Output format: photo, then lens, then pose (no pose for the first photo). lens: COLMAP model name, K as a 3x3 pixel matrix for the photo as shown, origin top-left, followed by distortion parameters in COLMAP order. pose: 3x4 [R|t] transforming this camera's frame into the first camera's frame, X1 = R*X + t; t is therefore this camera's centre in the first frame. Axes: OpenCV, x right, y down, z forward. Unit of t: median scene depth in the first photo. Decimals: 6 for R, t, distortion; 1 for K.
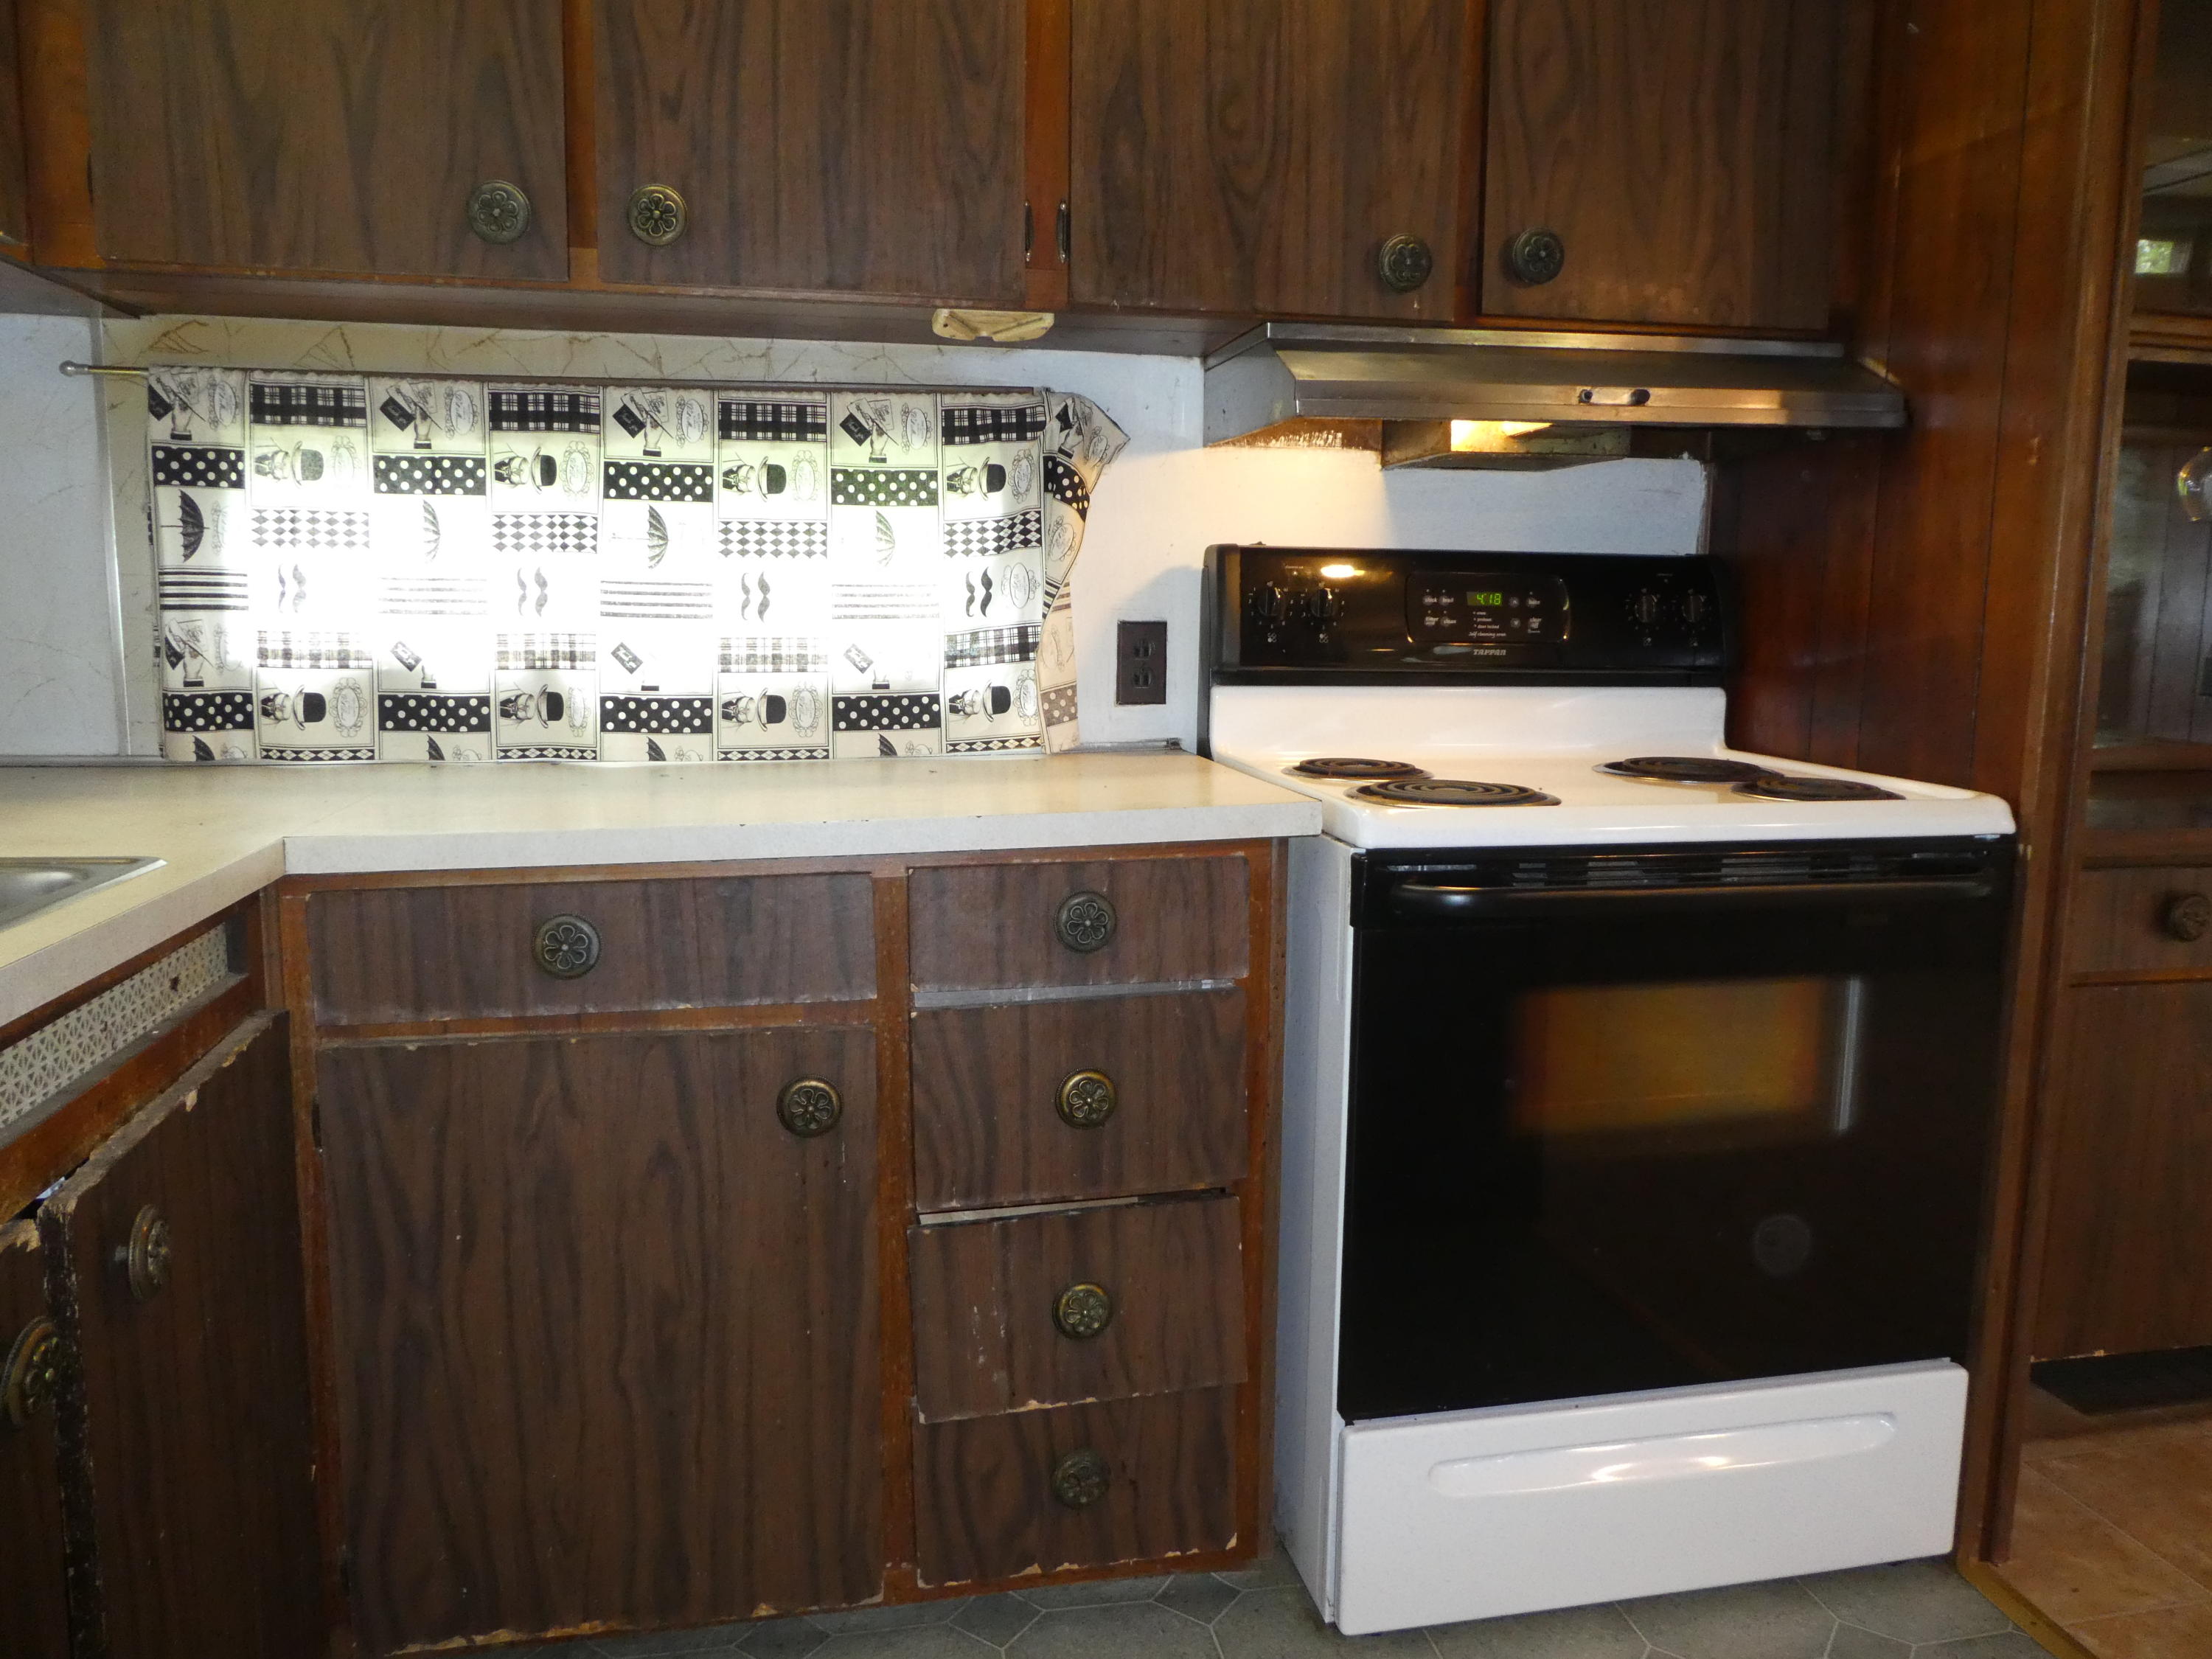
lens RADIAL K [[1601.9, 0, 1109.1], [0, 1601.9, 822.9], [0, 0, 1]] dist [-0.012881, 0.002503]
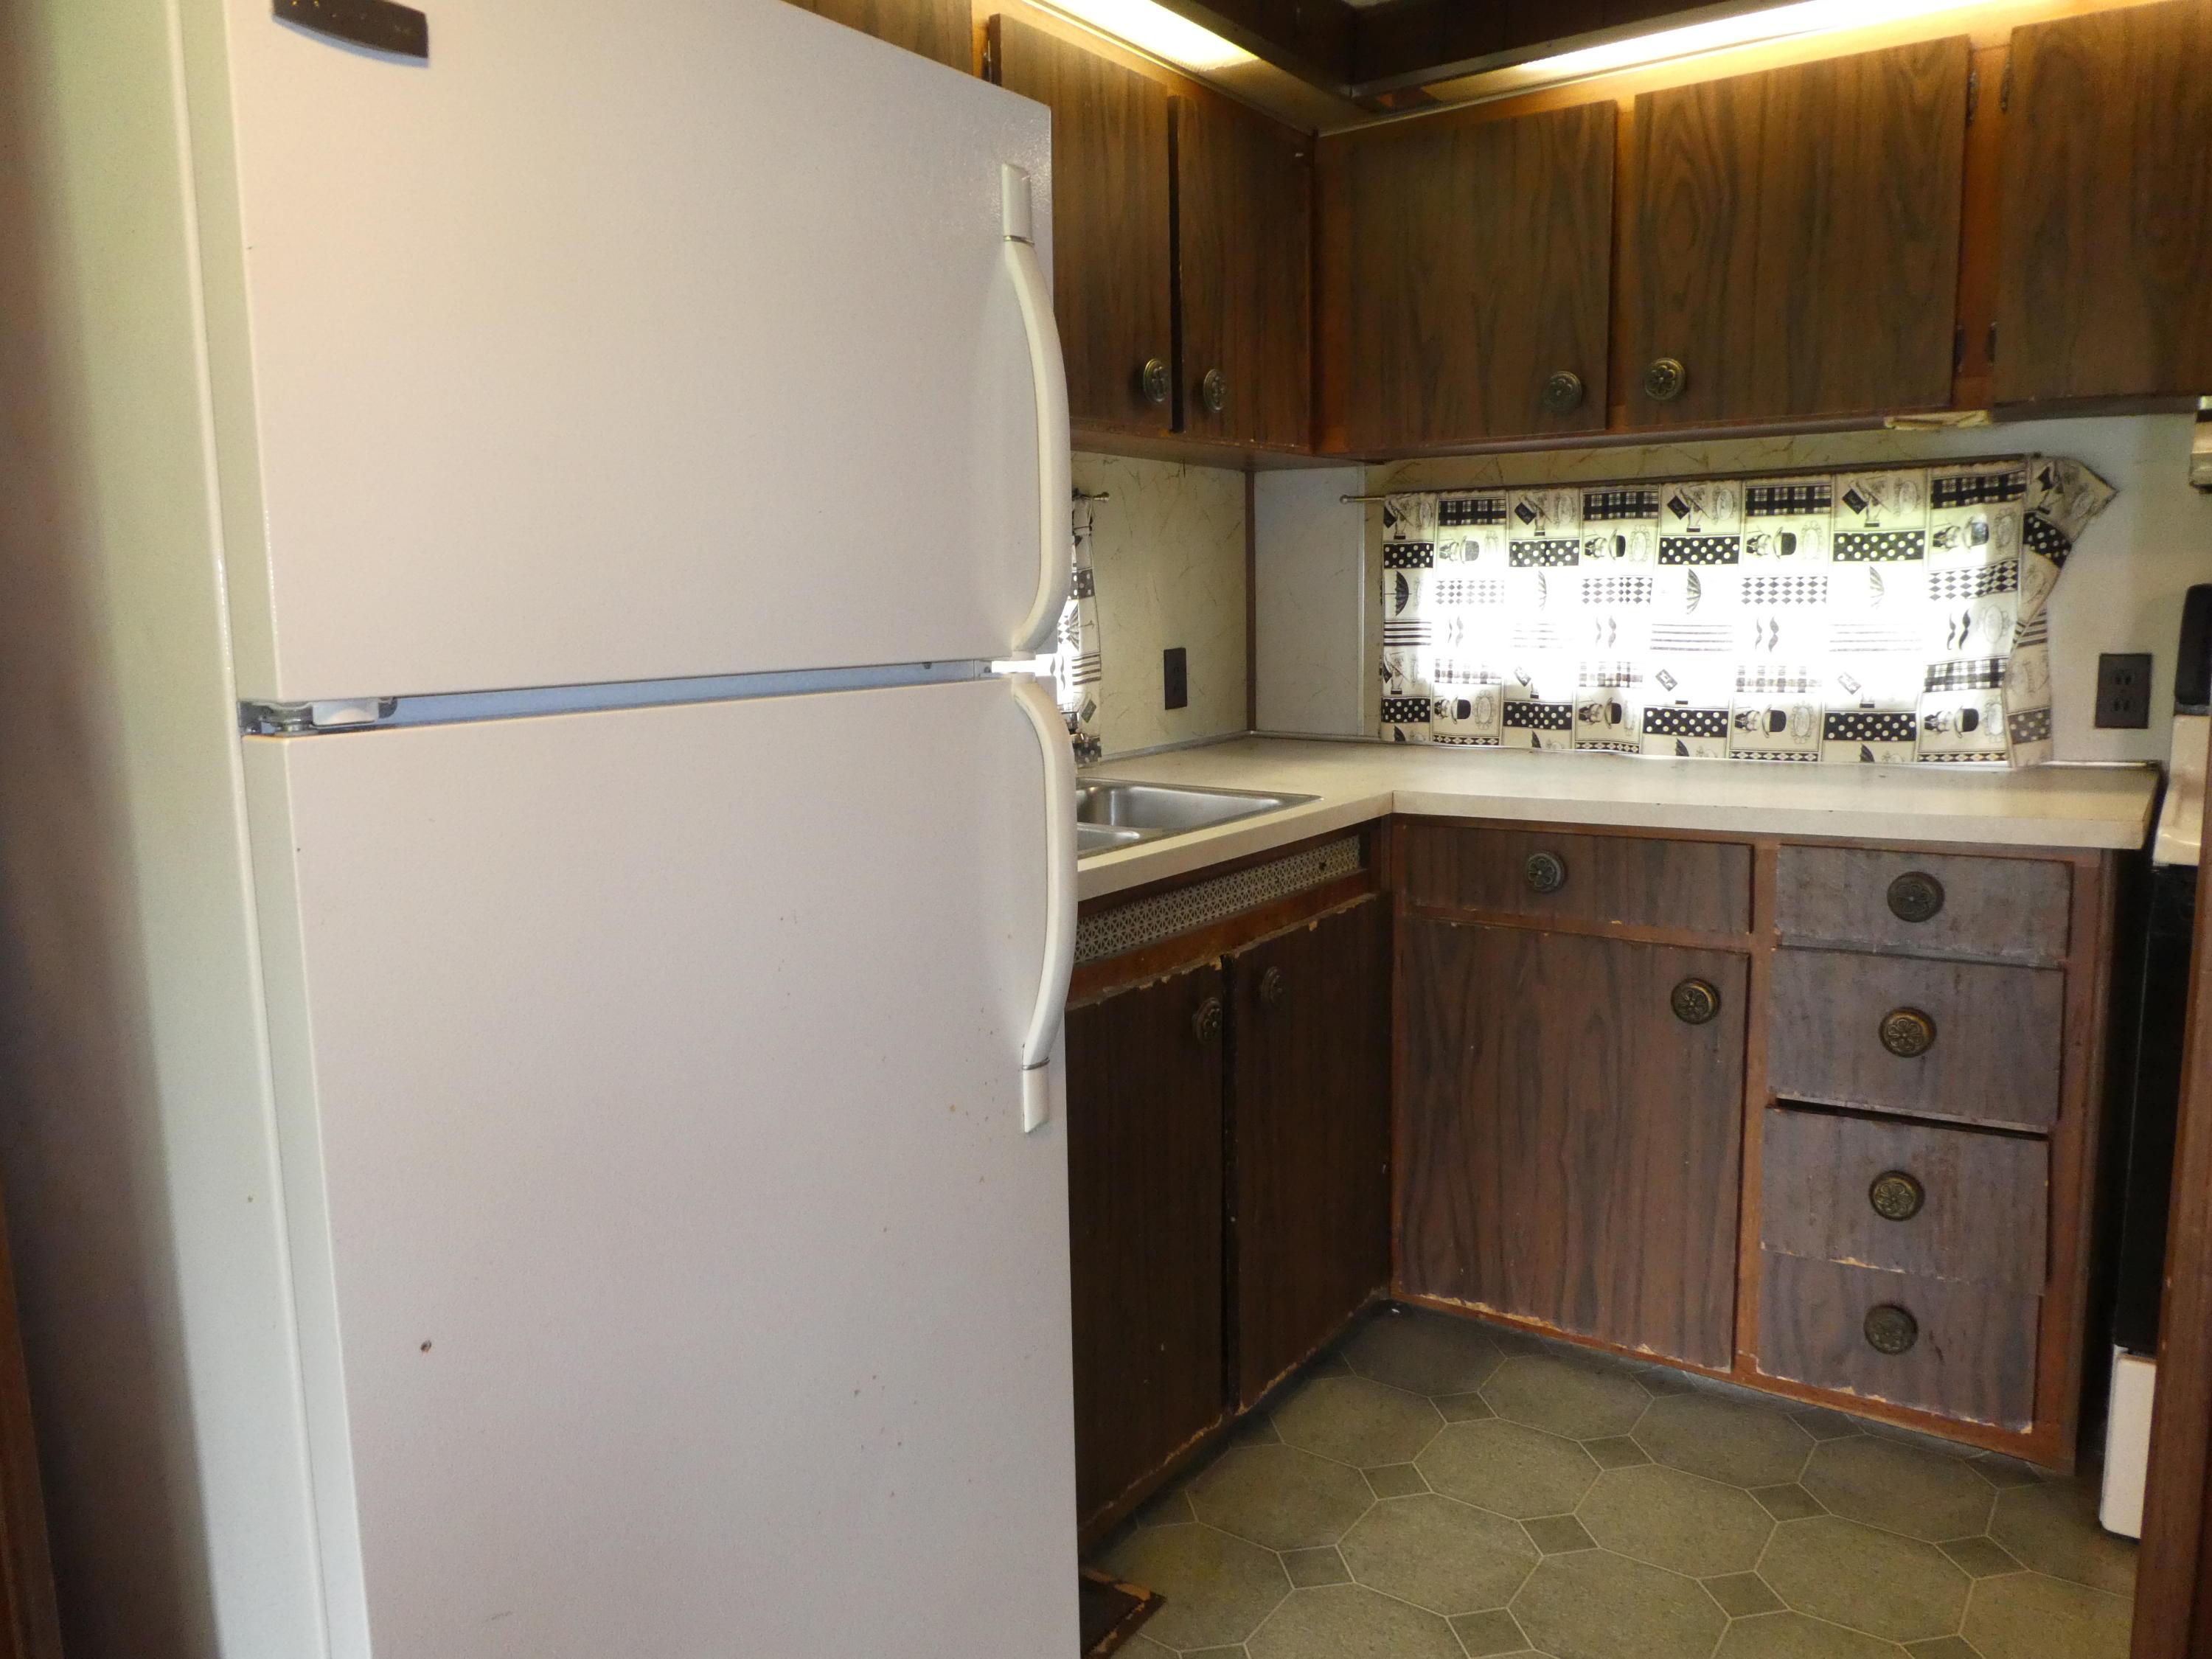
lens RADIAL K [[1601.9, 0, 1107.2], [0, 1601.9, 827.8], [0, 0, 1]] dist [-0.012881, 0.002503]
pose [[0.692132, 0.084258, -0.716836, 0.365720], [-0.071523, 0.996281, 0.048046, -0.008855], [0.718219, 0.018016, 0.695584, -0.299382]]
